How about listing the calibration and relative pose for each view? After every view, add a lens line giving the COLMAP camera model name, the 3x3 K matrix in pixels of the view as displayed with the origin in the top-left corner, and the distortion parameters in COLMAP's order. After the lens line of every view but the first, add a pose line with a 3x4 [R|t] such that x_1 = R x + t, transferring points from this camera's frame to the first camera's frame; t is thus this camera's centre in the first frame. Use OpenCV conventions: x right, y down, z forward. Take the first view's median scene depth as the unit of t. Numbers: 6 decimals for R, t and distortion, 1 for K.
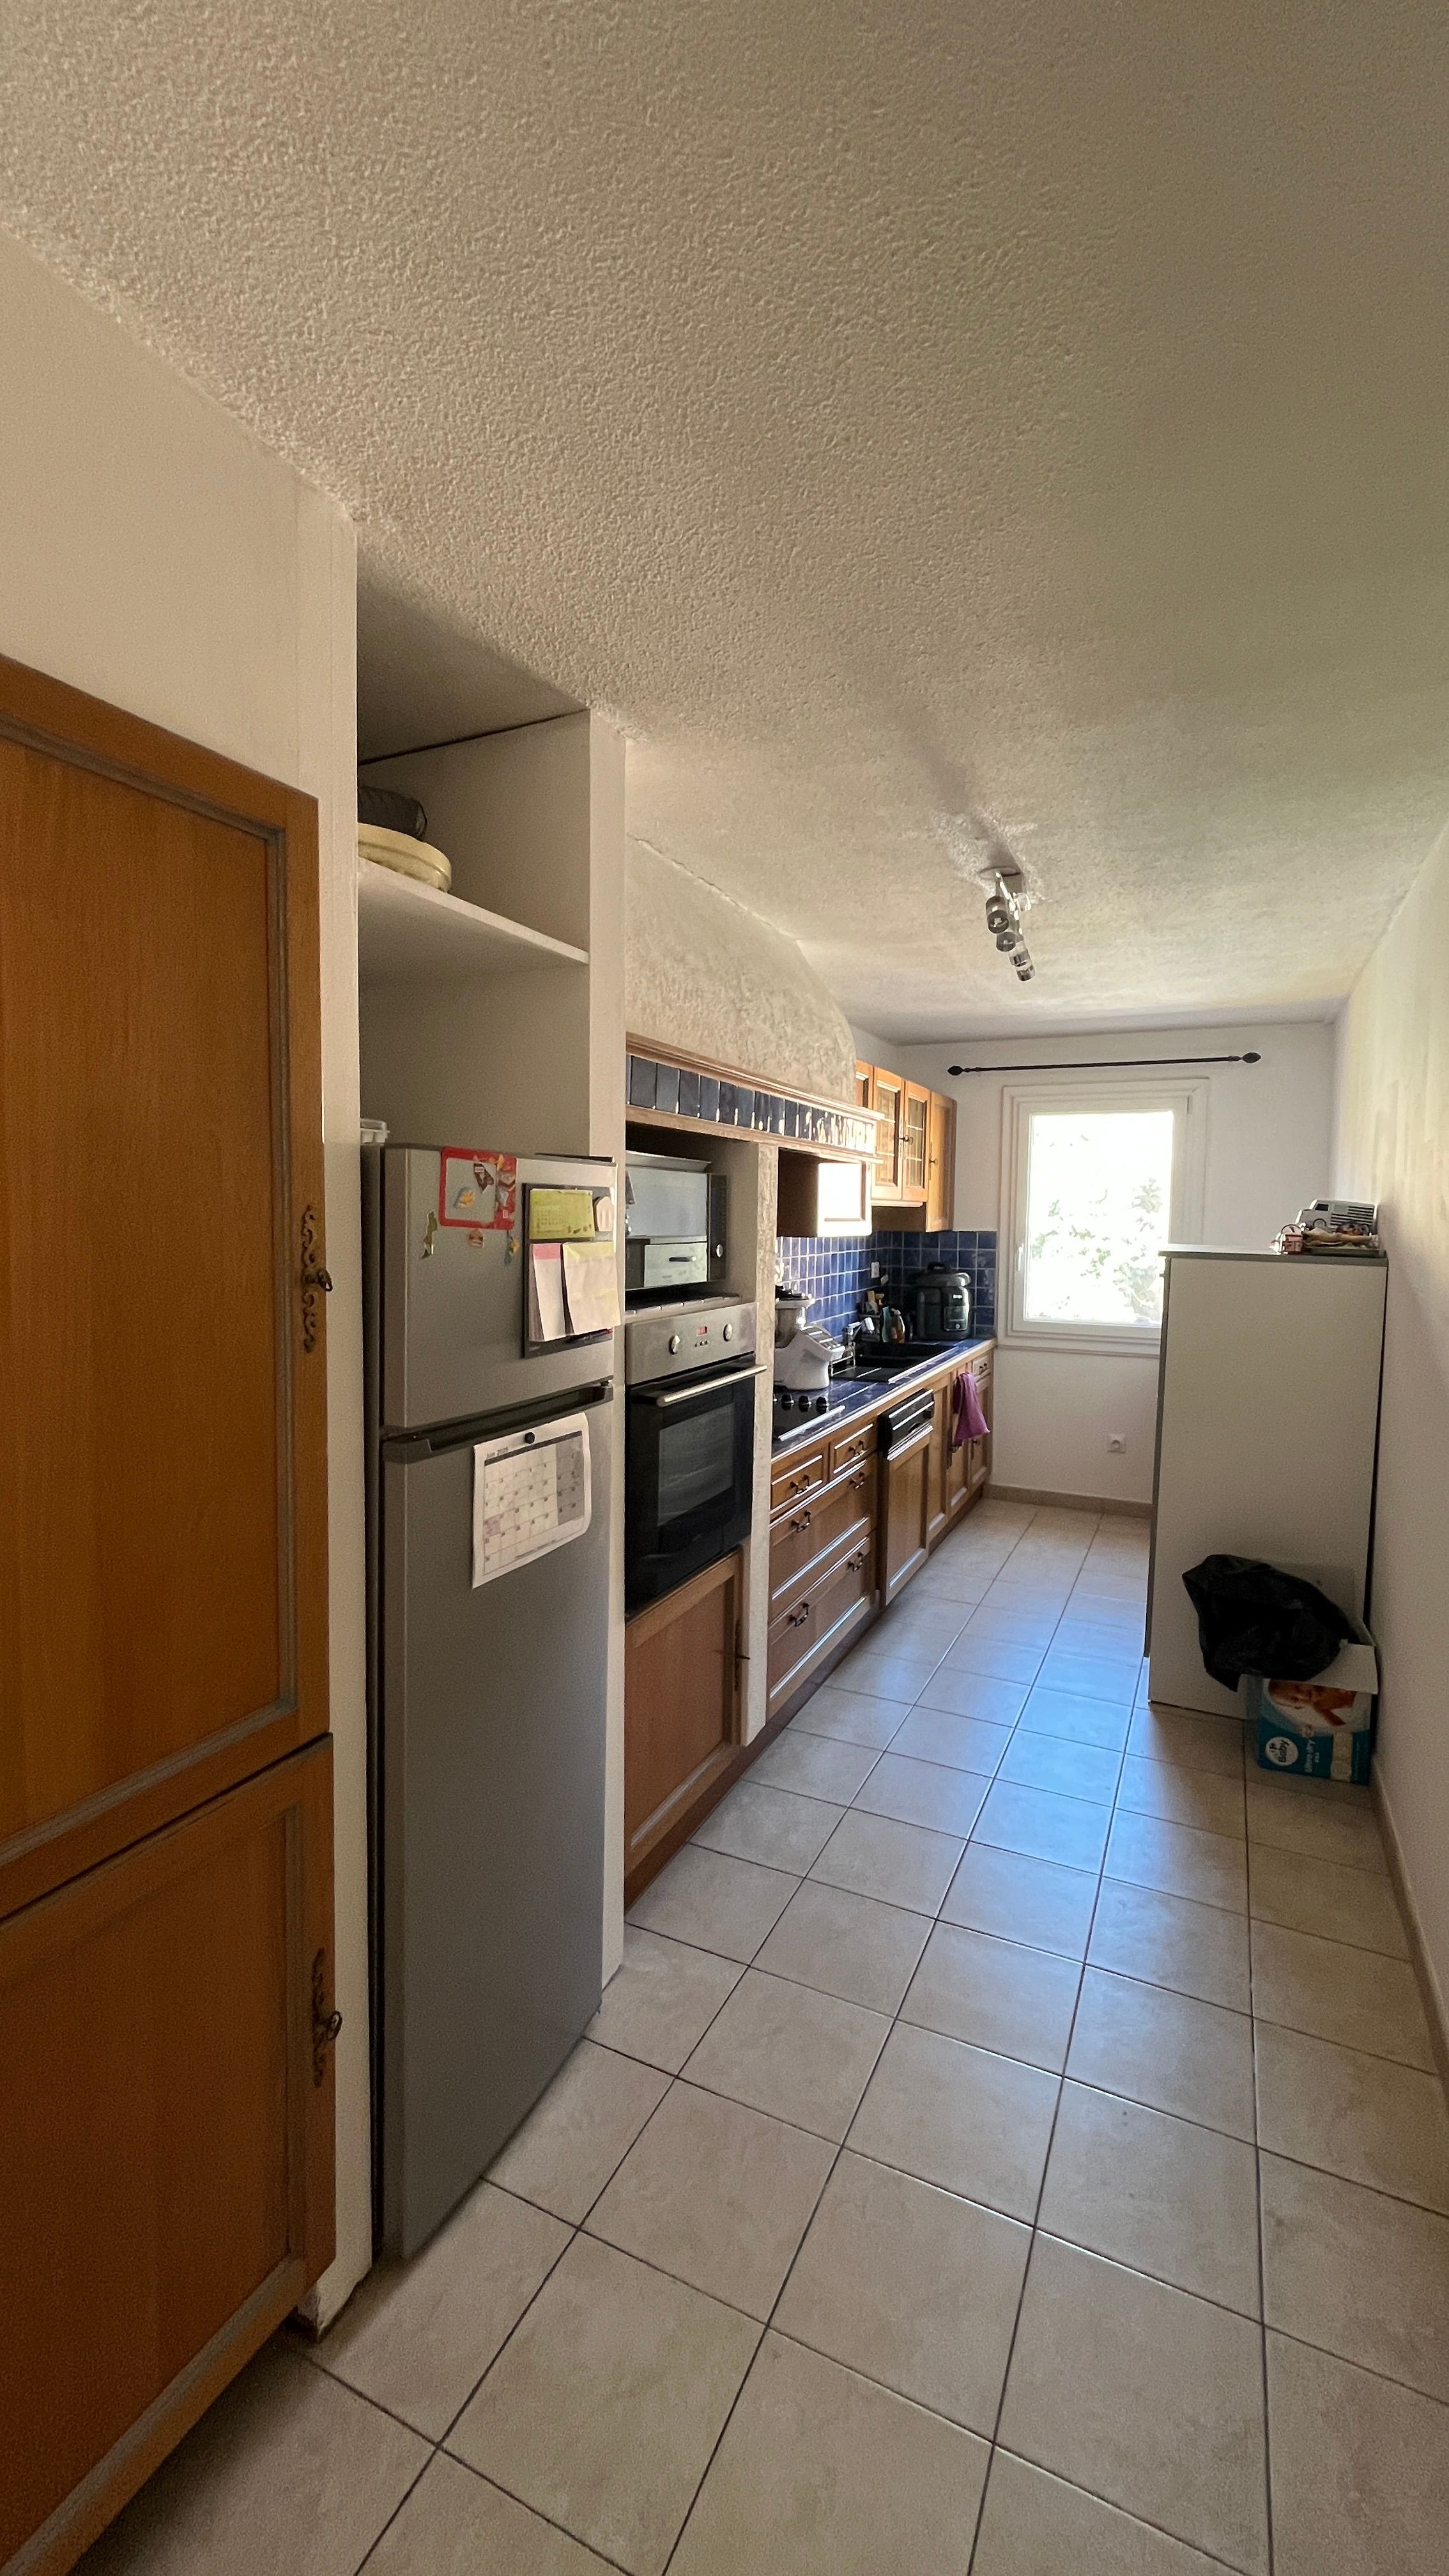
lens RADIAL K [[1038.0, 0, 736.7], [0, 1038.0, 1273.9], [0, 0, 1]] dist [-0.006552, -0.000565]
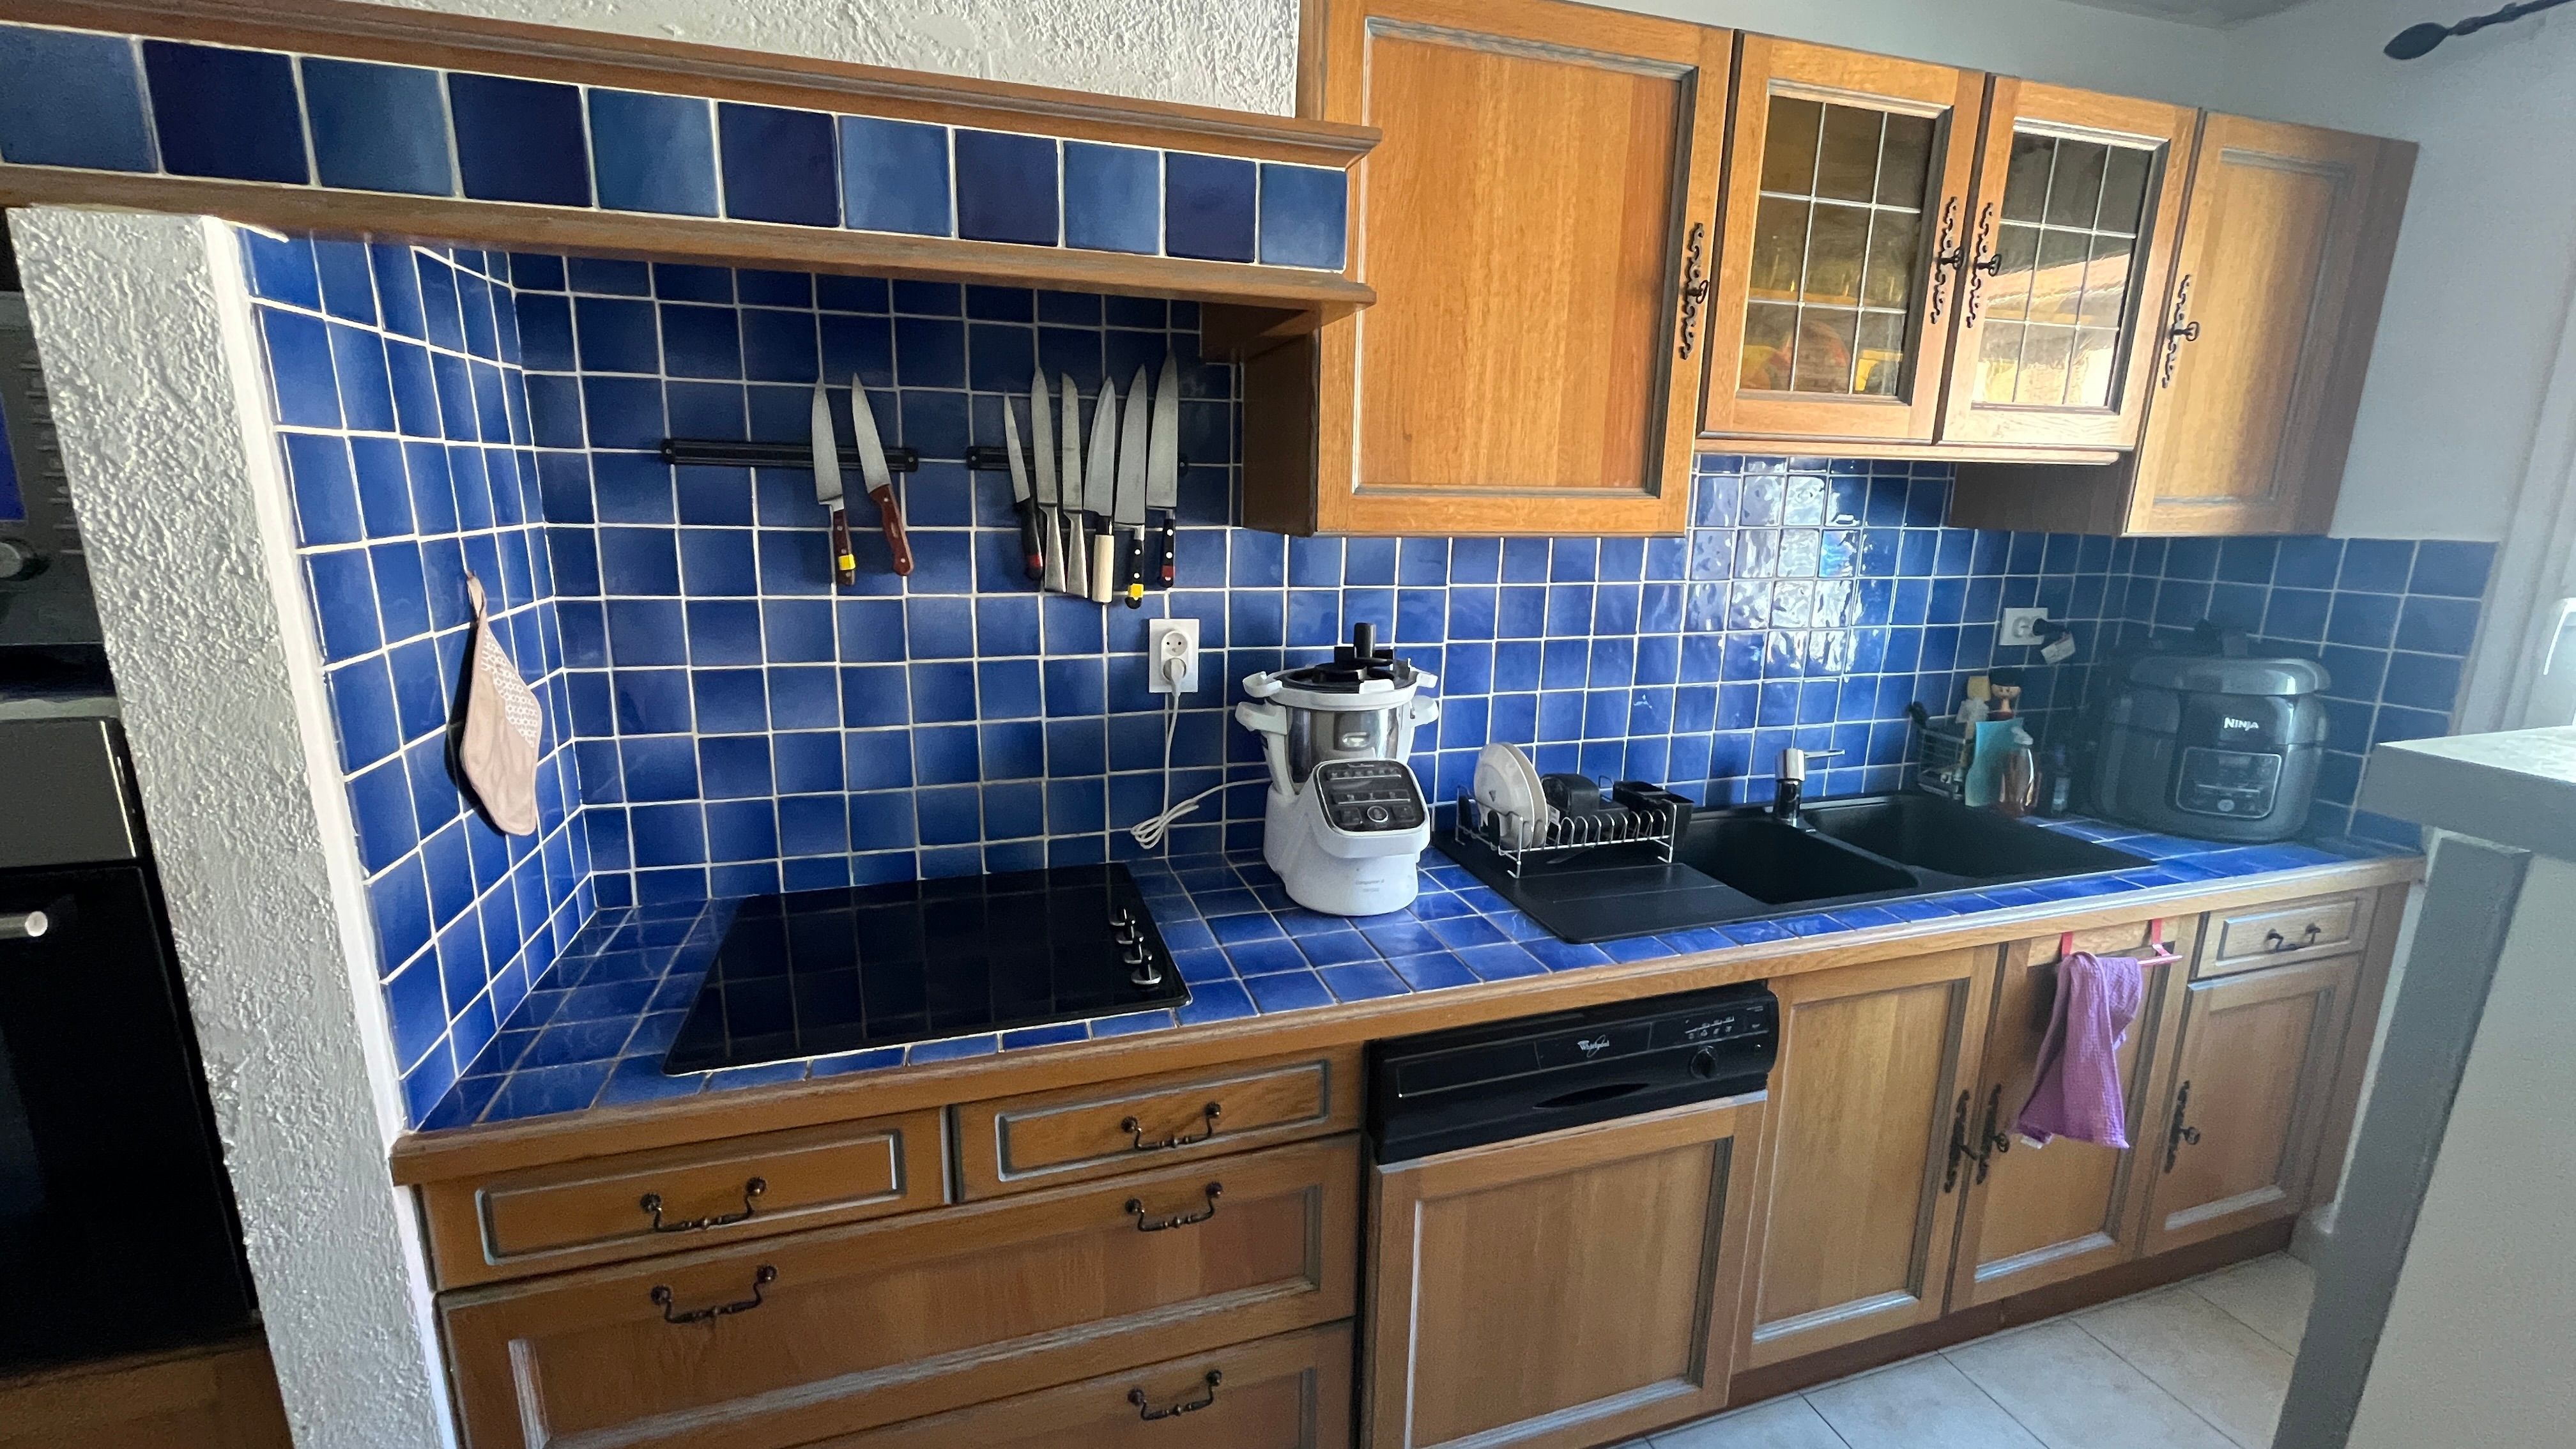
lens RADIAL K [[1019.5, 0, 1285.0], [0, 1019.5, 712.6], [0, 0, 1]] dist [-0.000789, 0.000018]
pose [[0.664234, 0.149880, -0.732345, 0.465314], [-0.050023, 0.986410, 0.156505, -0.037577], [0.745849, -0.067322, 0.662705, 0.979799]]
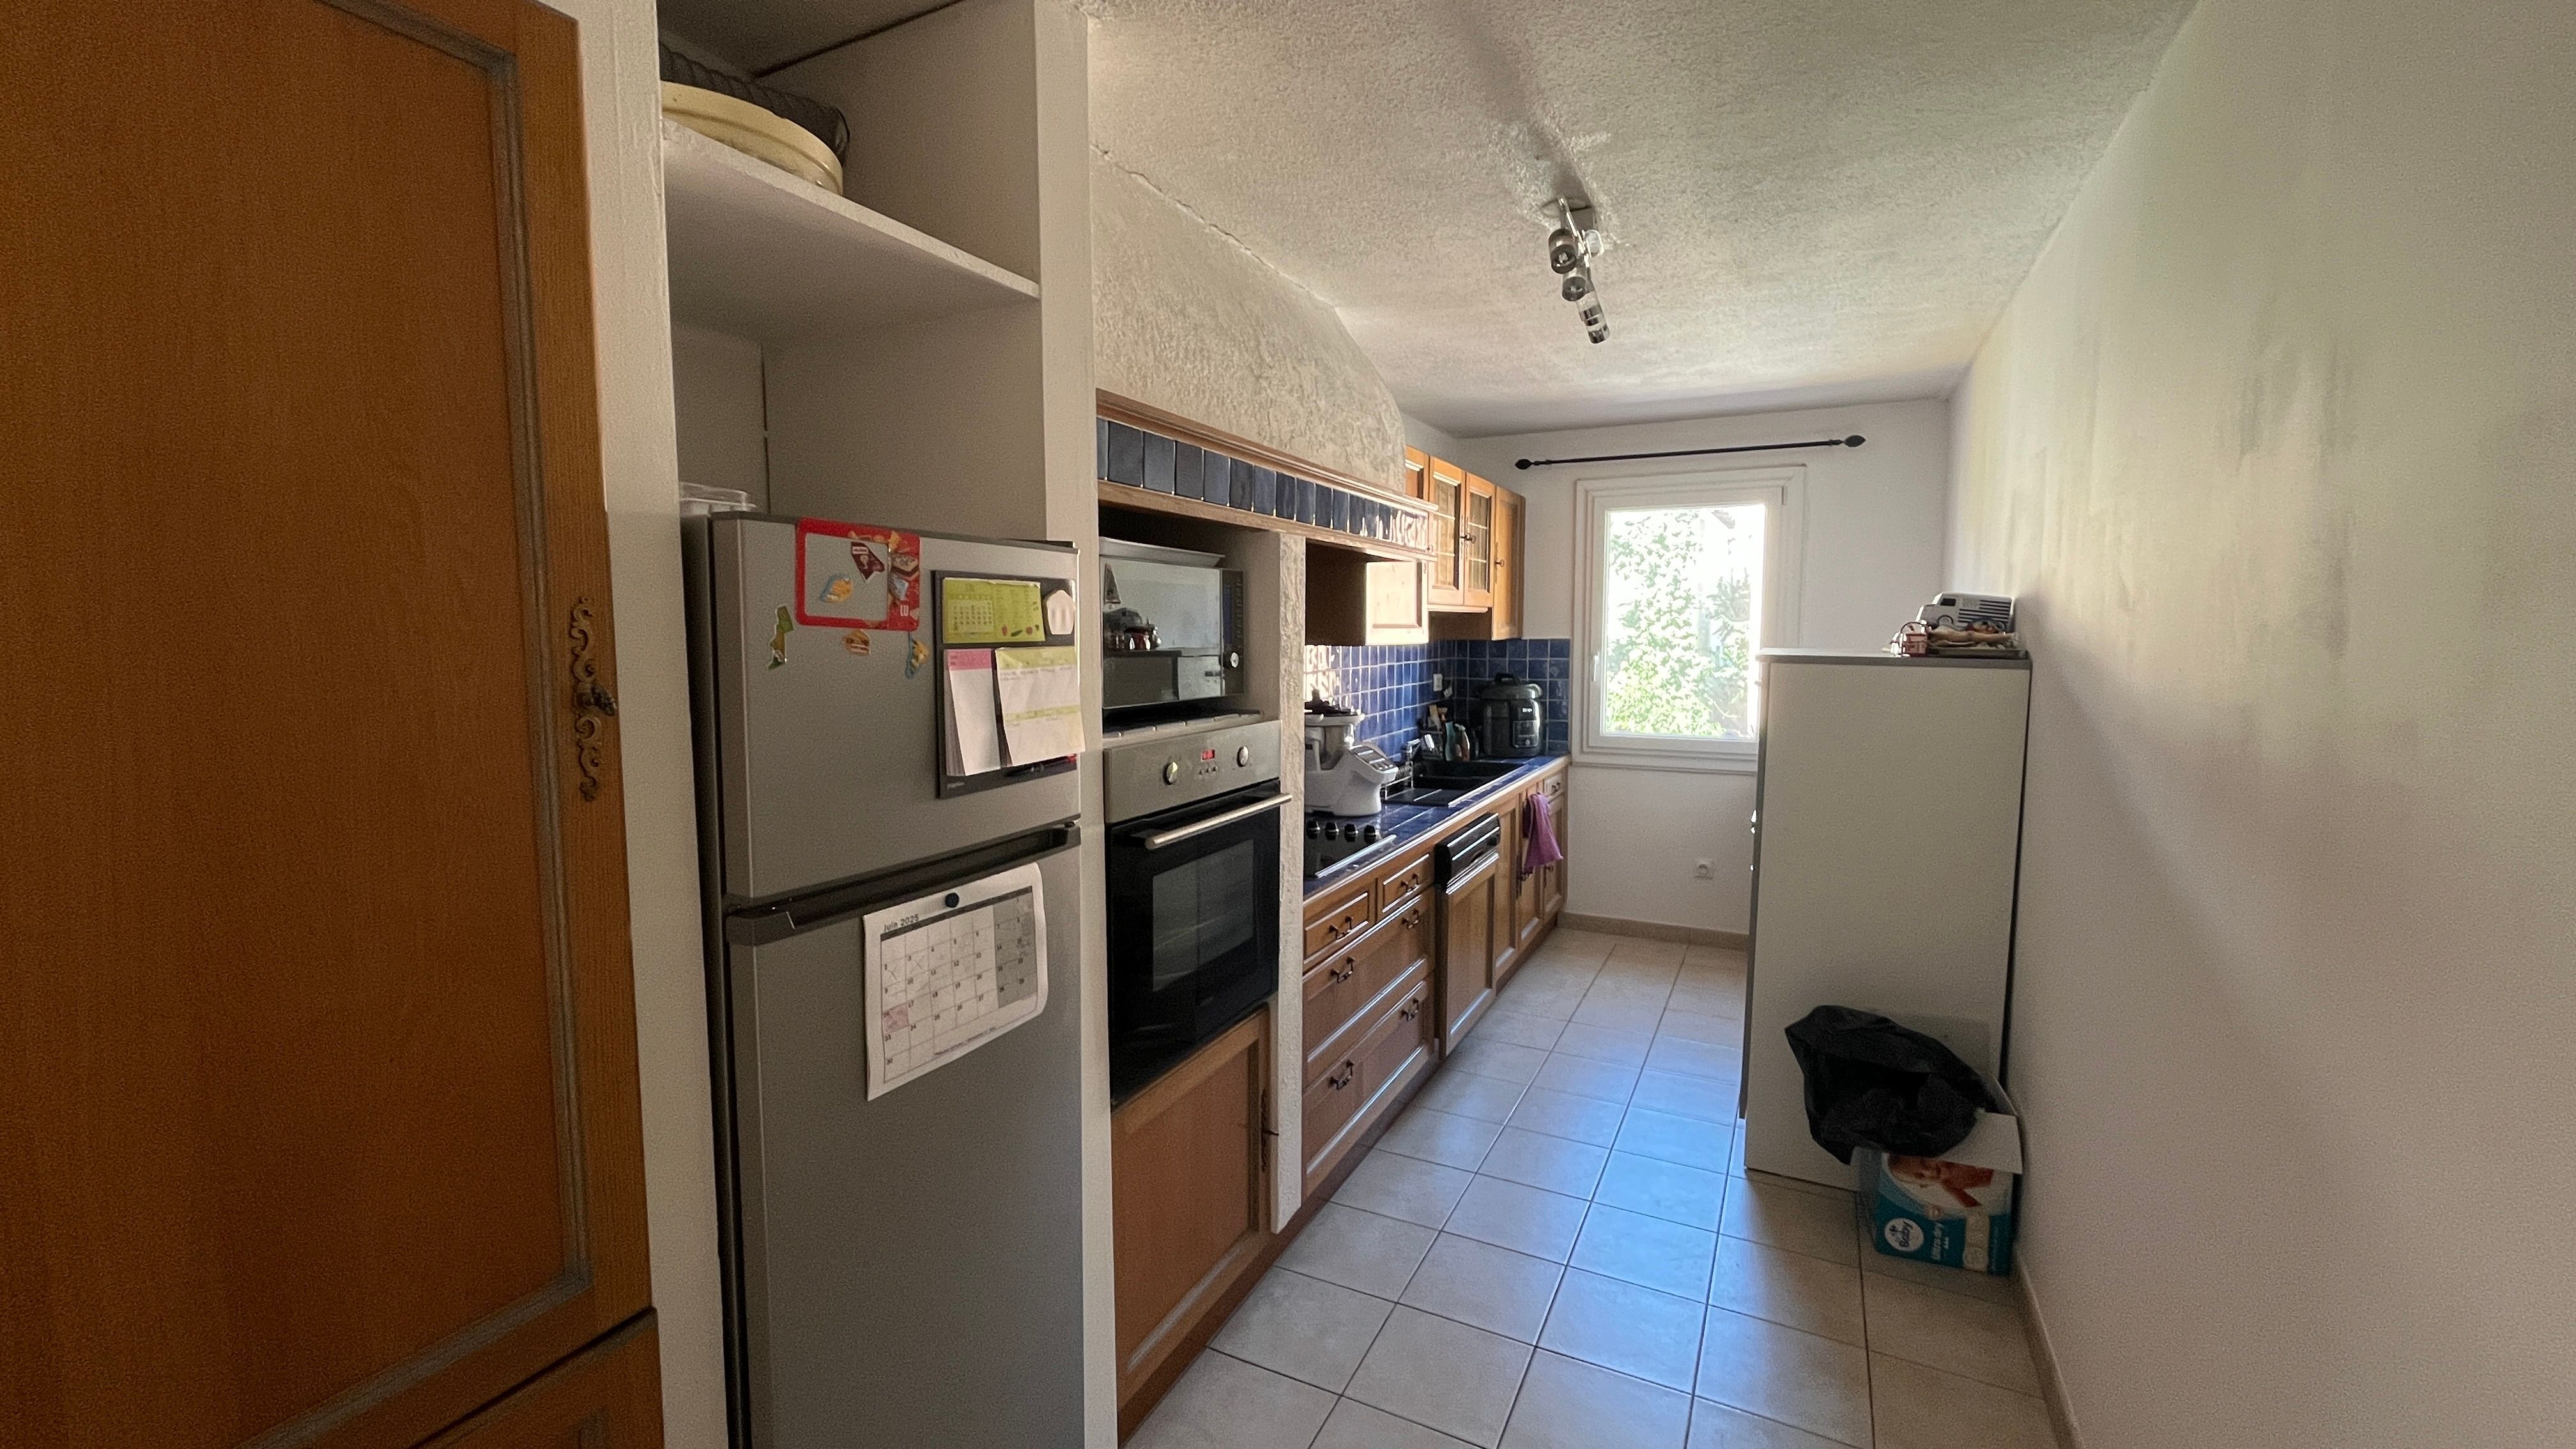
lens RADIAL K [[1038.0, 0, 1275.6], [0, 1038.0, 712.6], [0, 0, 1]] dist [-0.006552, -0.000565]
pose [[0.999312, -0.011664, -0.035203, 0.041008], [0.012430, 0.999689, 0.021629, 0.002281], [0.034940, -0.022052, 0.999146, 0.136455]]
